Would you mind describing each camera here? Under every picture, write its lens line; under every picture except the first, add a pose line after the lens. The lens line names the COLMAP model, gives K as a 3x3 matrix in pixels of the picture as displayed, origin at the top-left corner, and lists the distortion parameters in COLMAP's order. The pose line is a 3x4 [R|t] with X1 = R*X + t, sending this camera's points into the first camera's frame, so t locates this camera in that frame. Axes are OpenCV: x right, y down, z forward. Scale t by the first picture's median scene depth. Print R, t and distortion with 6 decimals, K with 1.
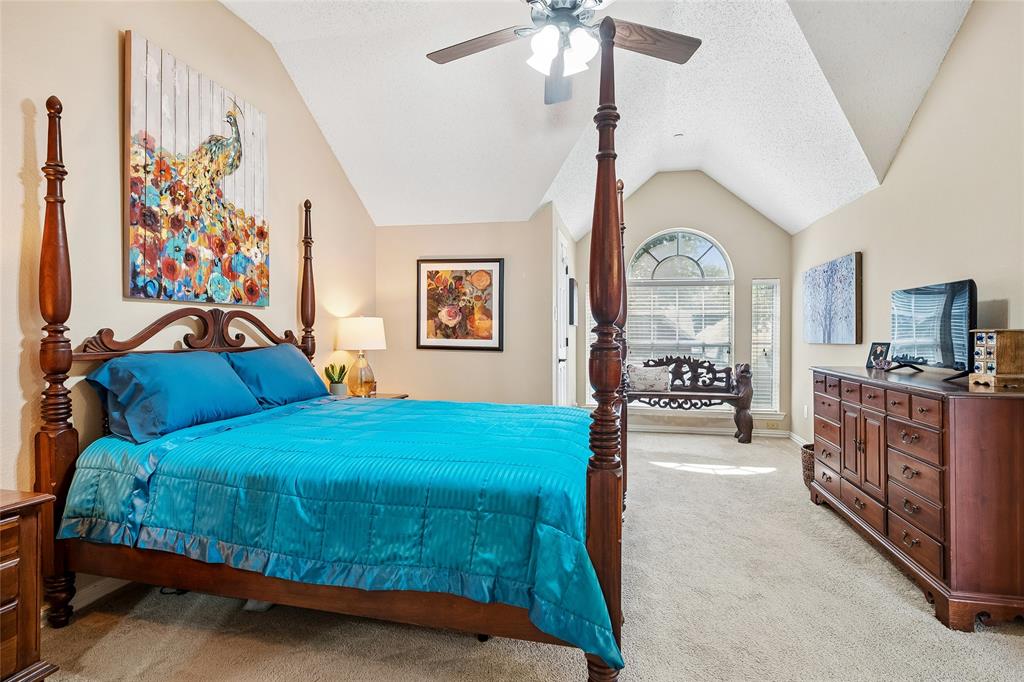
lens RADIAL K [[513.6, 0, 511.3], [0, 513.6, 318.3], [0, 0, 1]] dist [-0.002085, -0.000507]
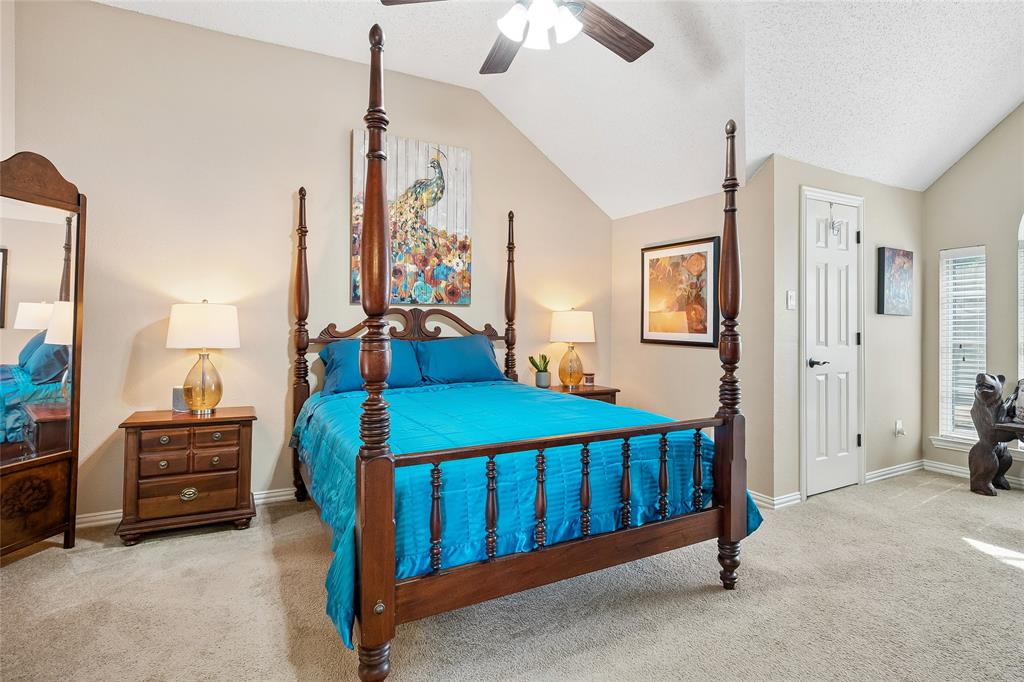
lens RADIAL K [[532.3, 0, 511.3], [0, 532.3, 303.1], [0, 0, 1]] dist [-0.000060, 0.000463]
pose [[0.645361, -0.032517, -0.763186, 0.616536], [0.022293, 0.999470, -0.023733, 0.006365], [0.763553, -0.001697, 0.645743, 0.268486]]
